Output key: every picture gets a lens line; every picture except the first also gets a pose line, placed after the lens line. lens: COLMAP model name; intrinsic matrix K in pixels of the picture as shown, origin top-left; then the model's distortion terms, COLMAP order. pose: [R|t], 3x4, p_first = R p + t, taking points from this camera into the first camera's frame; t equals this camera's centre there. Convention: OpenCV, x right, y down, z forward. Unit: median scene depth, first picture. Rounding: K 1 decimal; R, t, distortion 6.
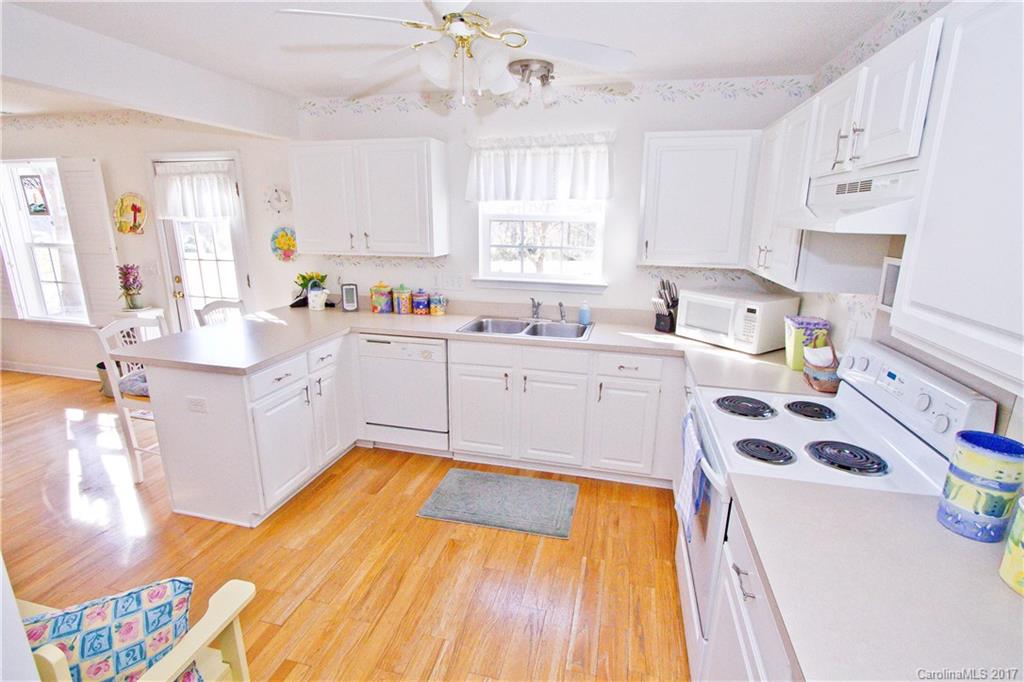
lens RADIAL K [[477.1, 0, 512.0], [0, 477.1, 341.0], [0, 0, 1]] dist [-0.018876, 0.000268]
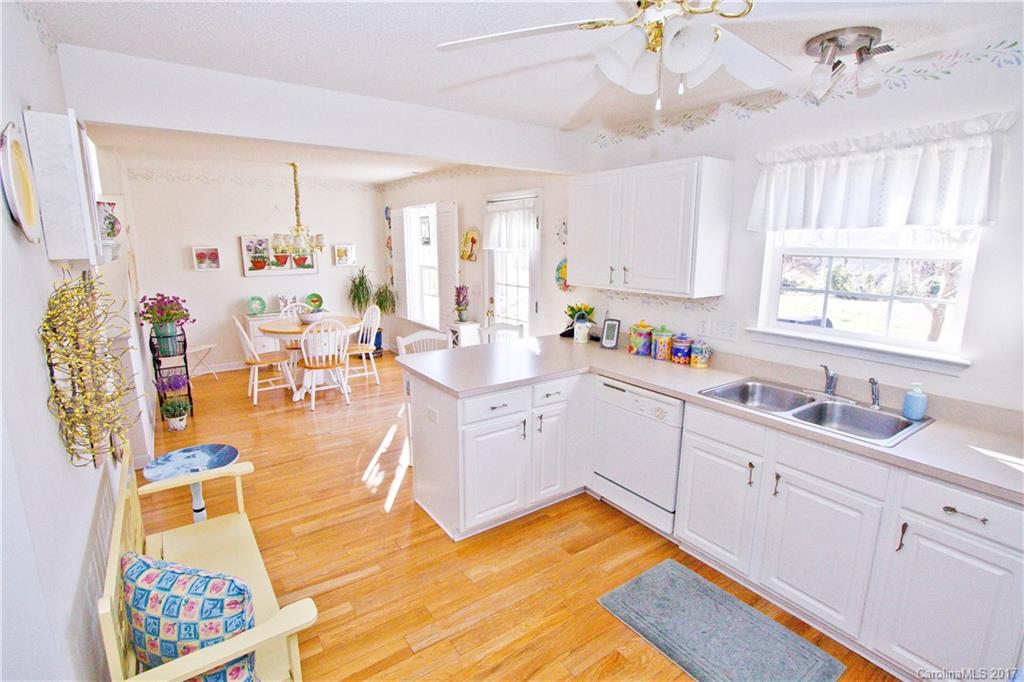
lens RADIAL K [[485.5, 0, 512.0], [0, 485.5, 341.0], [0, 0, 1]] dist [-0.016296, 0.000624]
pose [[0.757329, 0.123459, -0.641257, 0.144537], [-0.160742, 0.986996, 0.000185, -0.051754], [0.632941, 0.102936, 0.767326, 0.159912]]
